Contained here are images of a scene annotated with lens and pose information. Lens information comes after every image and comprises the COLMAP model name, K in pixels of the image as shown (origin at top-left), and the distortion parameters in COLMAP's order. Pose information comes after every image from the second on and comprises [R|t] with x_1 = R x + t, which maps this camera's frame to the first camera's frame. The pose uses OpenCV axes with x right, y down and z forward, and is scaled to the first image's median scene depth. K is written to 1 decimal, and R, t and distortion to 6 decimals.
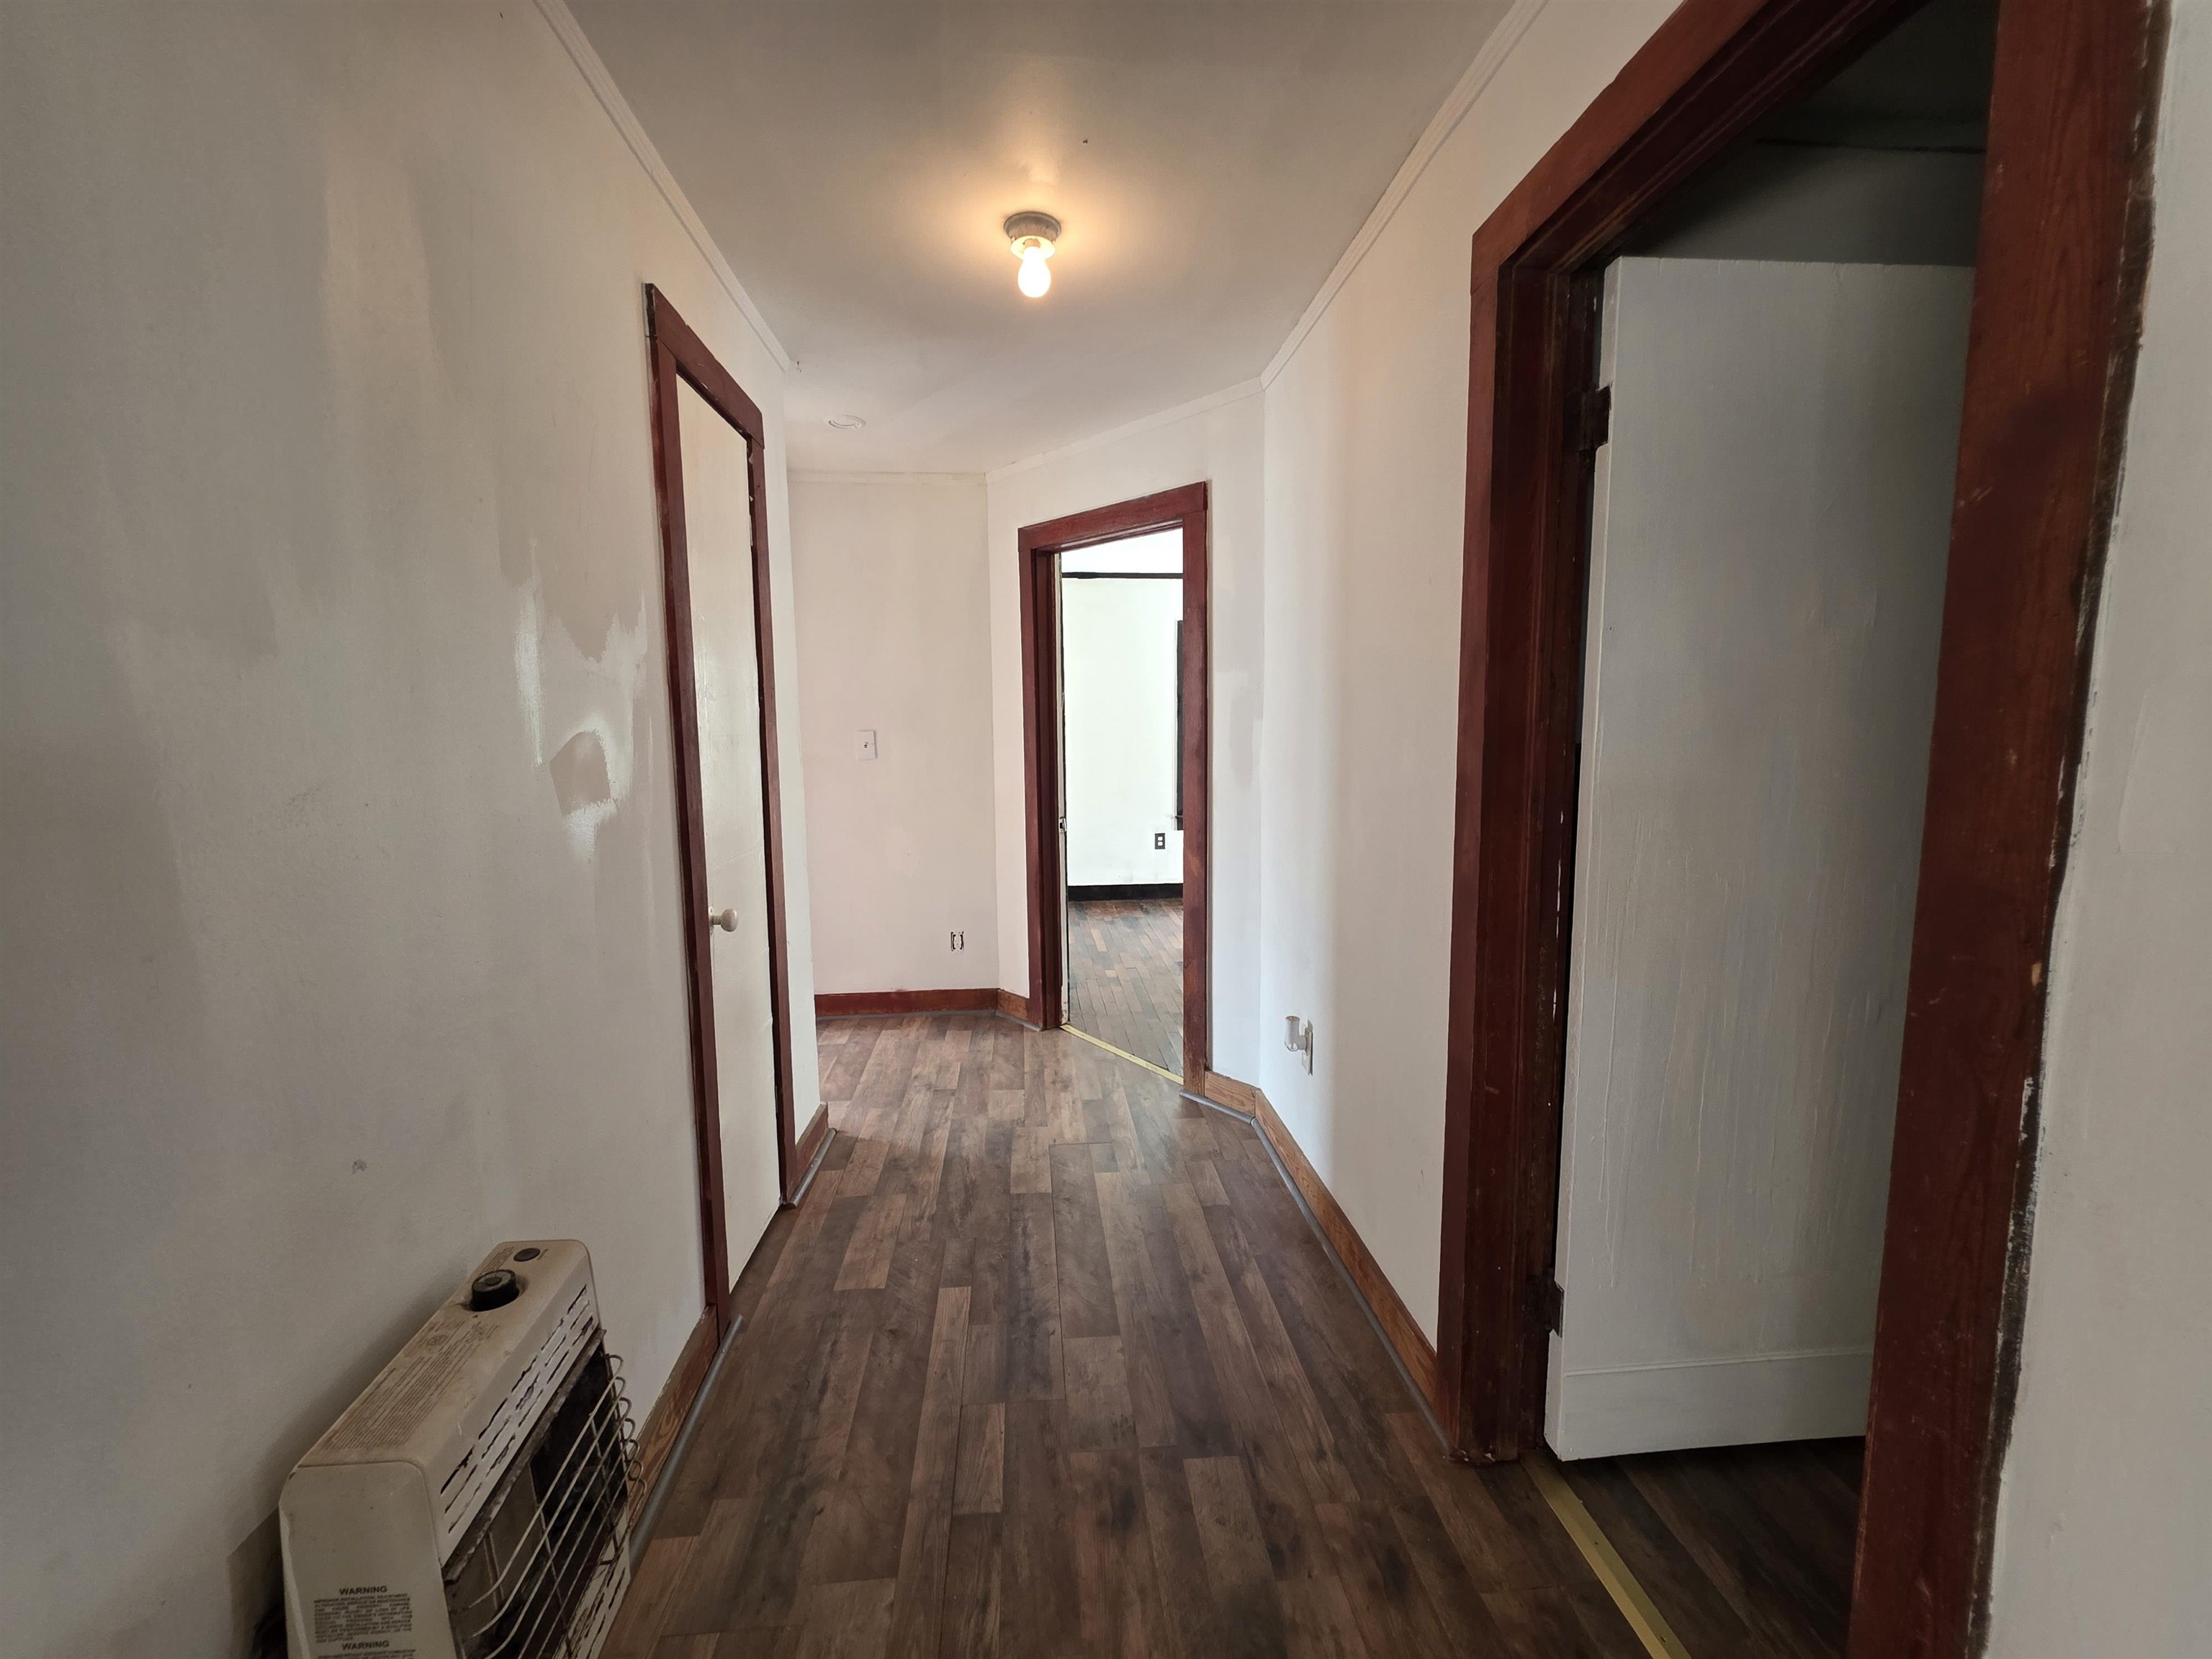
lens RADIAL K [[877.6, 0, 1106.3], [0, 877.6, 826.9], [0, 0, 1]] dist [0.000665, 0.000245]
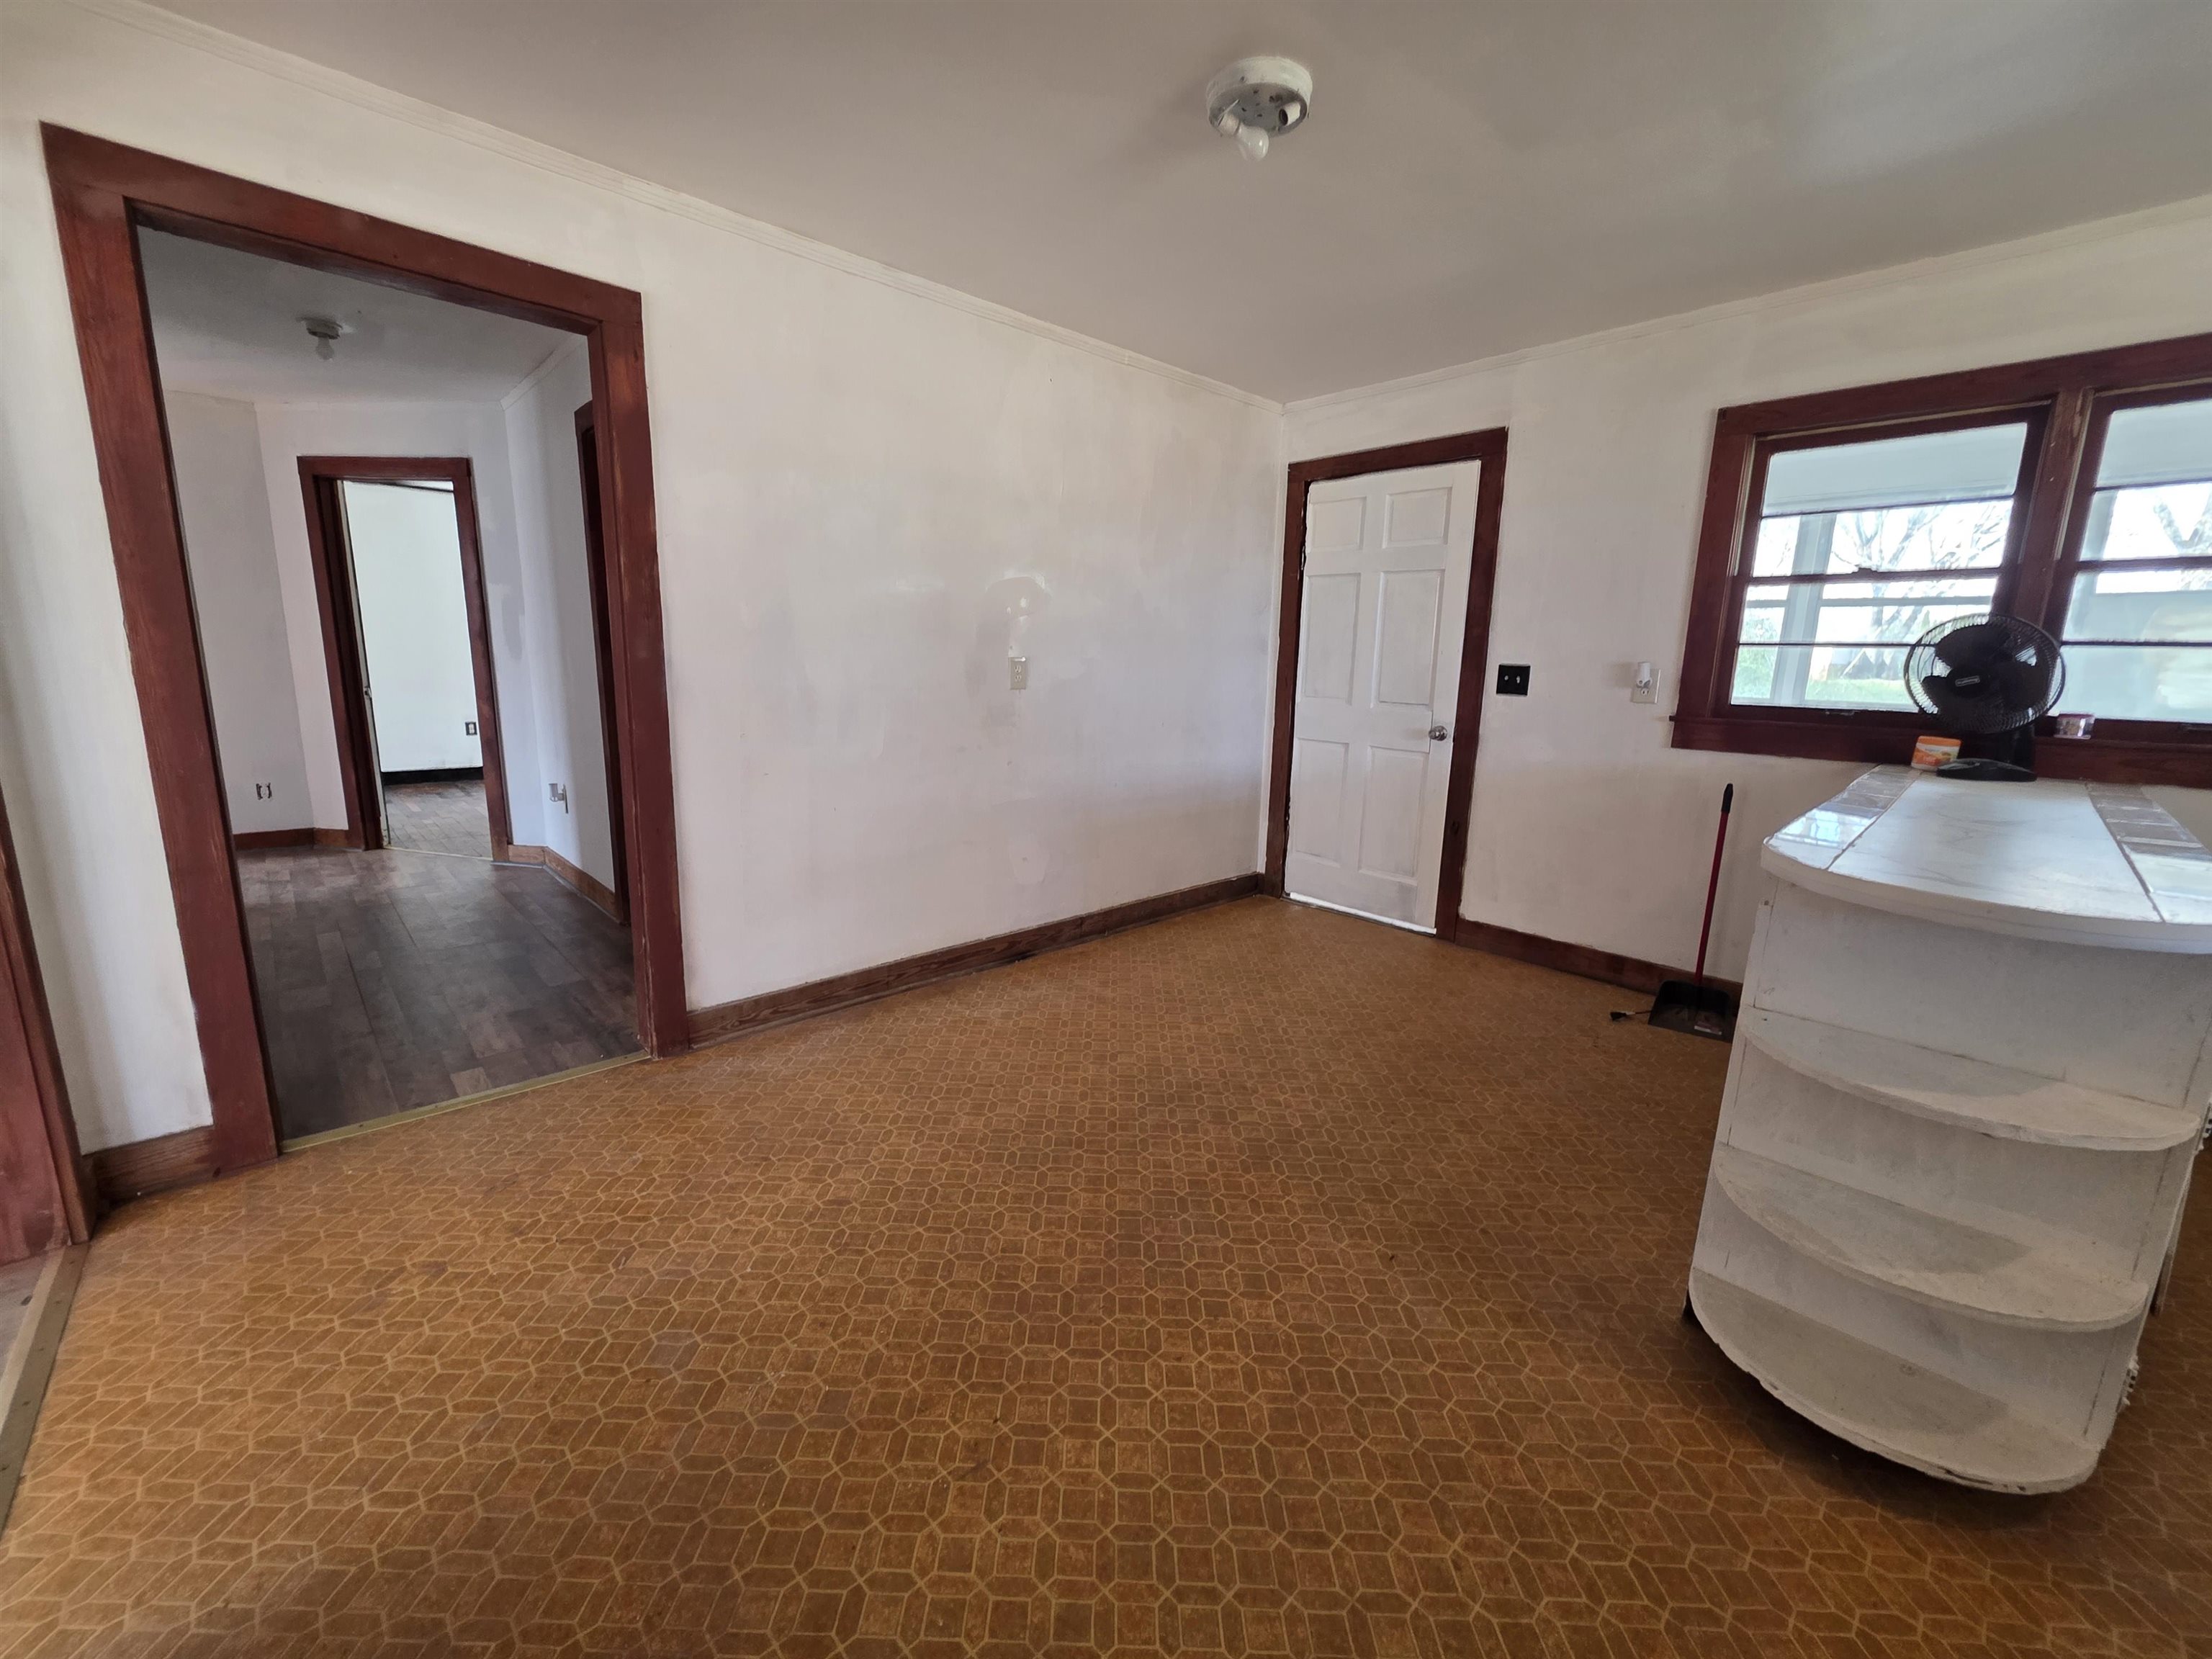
lens RADIAL K [[877.6, 0, 1110.2], [0, 877.6, 815.1], [0, 0, 1]] dist [0.000665, 0.000245]
pose [[0.782479, -0.084364, 0.616935, -0.007445], [0.039114, 0.995482, 0.086520, 0.127101], [-0.621447, -0.043570, 0.782244, -0.836768]]
